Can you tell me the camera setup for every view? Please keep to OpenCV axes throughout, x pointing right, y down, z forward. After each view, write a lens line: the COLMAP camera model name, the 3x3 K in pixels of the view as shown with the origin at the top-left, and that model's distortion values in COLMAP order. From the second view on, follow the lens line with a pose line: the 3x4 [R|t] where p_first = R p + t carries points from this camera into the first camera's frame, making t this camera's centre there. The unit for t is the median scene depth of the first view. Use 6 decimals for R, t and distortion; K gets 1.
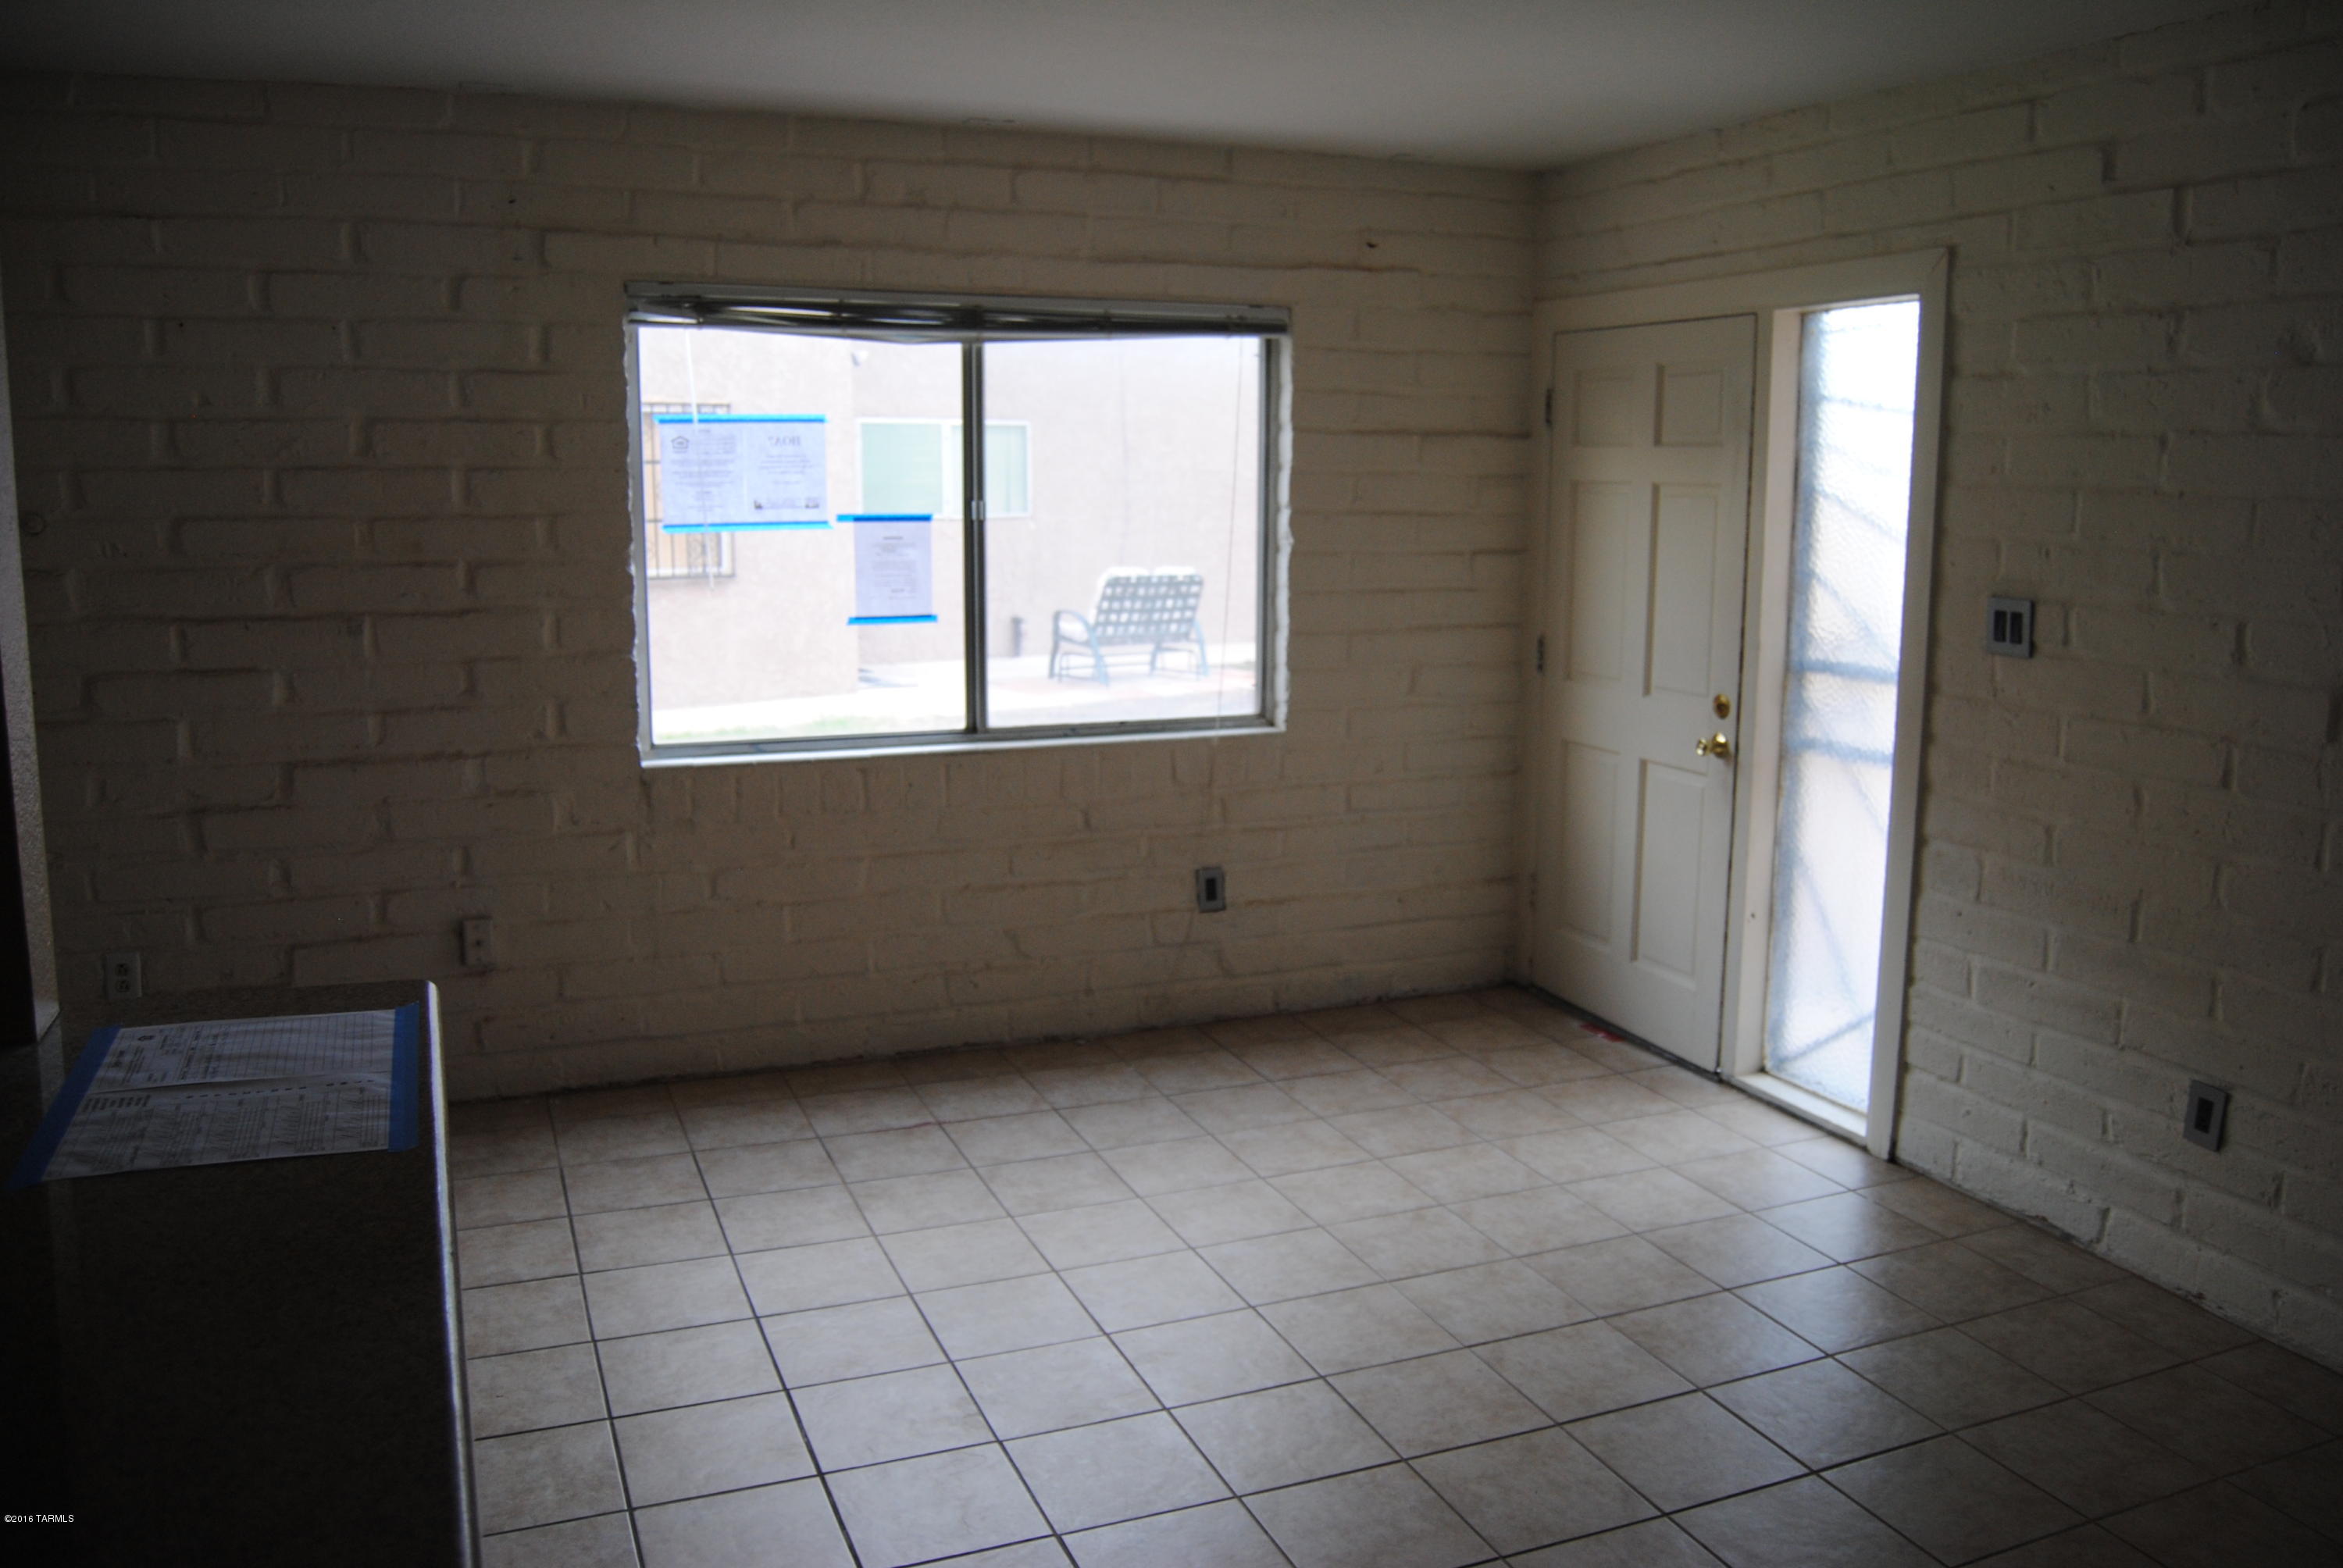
lens RADIAL K [[1828.5, 0, 1197.6], [0, 1828.5, 780.8], [0, 0, 1]] dist [-0.096765, 0.039821]
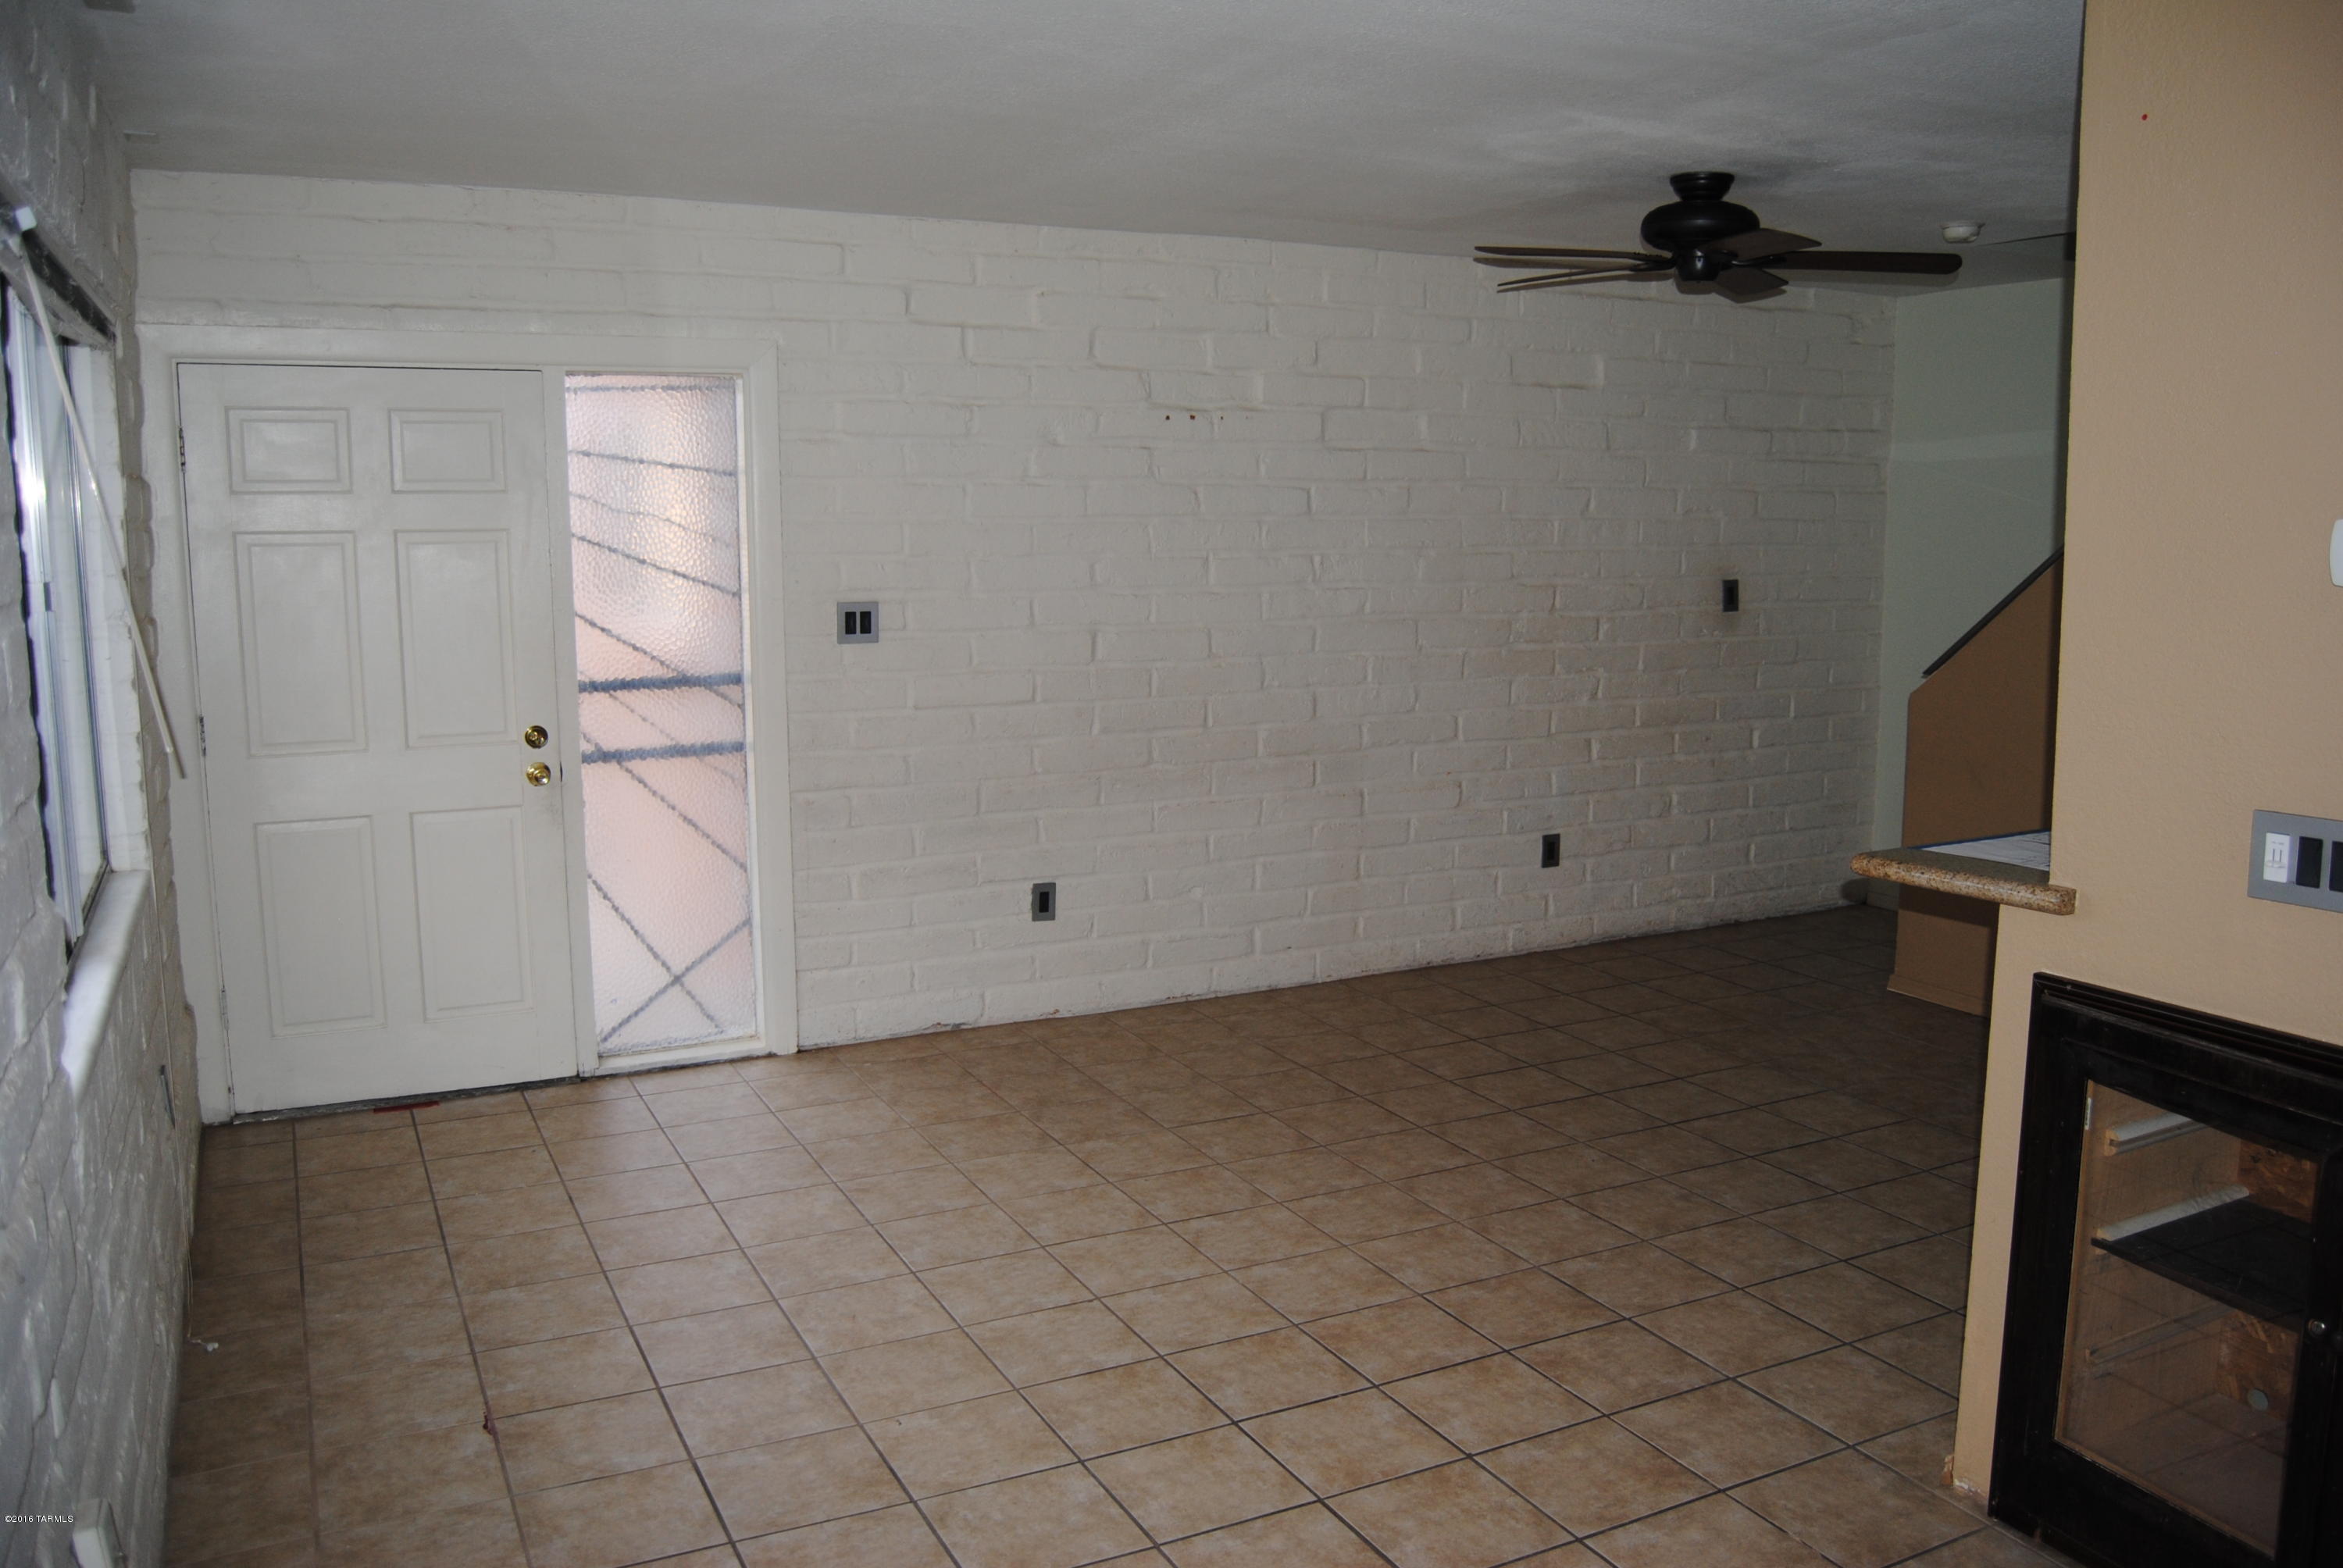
lens RADIAL K [[1828.5, 0, 1197.6], [0, 1828.5, 780.8], [0, 0, 1]] dist [-0.096765, 0.039821]
pose [[-0.073453, -0.150737, 0.985841, -0.979264], [0.169885, 0.972173, 0.161305, -0.150573], [-0.982723, 0.179328, -0.045801, 0.835932]]
